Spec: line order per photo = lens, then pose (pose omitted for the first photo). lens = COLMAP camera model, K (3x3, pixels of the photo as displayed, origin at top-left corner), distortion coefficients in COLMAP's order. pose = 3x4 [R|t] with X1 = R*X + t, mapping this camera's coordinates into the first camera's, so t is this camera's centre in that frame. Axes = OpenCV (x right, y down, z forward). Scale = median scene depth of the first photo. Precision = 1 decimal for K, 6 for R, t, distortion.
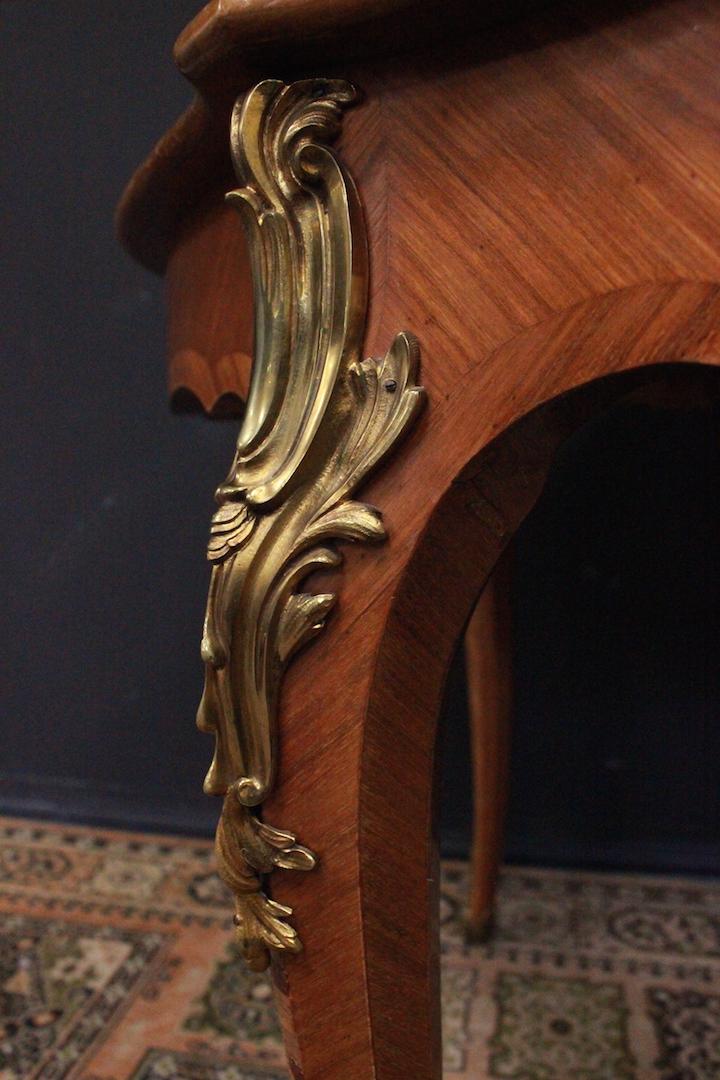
lens RADIAL K [[912.2, 0, 351.5], [0, 912.2, 547.9], [0, 0, 1]] dist [-0.110505, 0.062946]
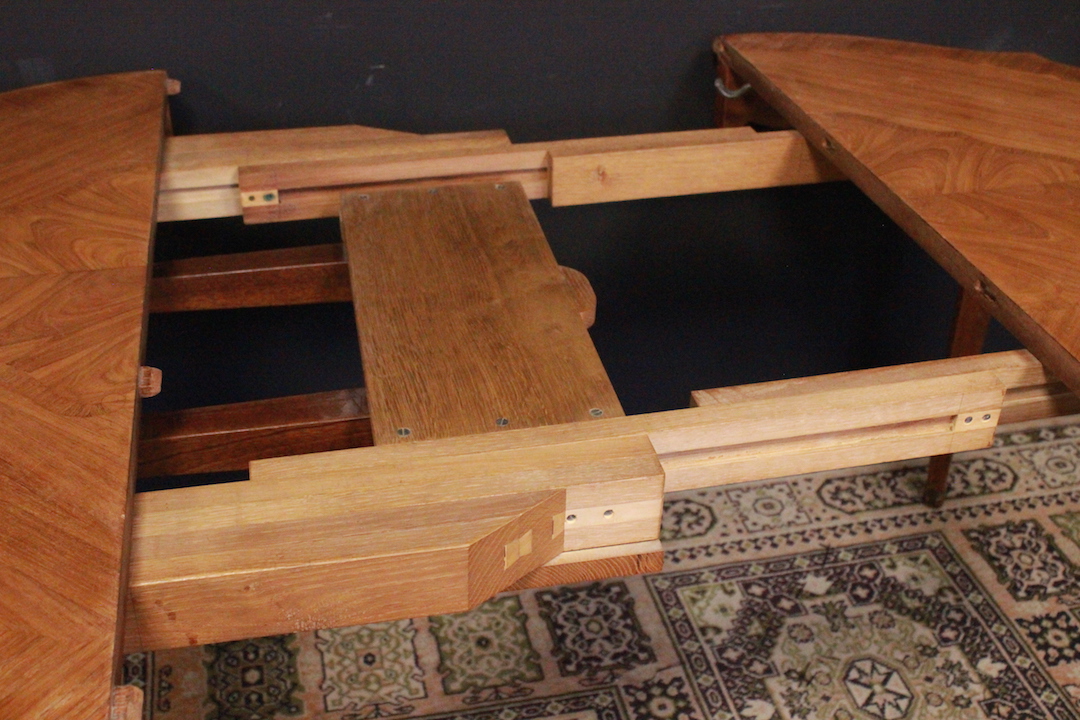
lens RADIAL K [[1251.2, 0, 531.3], [0, 1251.2, 356.9], [0, 0, 1]] dist [-0.040820, 0.000000]
pose [[0.910760, -0.211093, 0.354903, -0.293888], [0.041047, 0.901485, 0.430859, -0.699650], [-0.410891, -0.377841, 0.829701, -0.480620]]
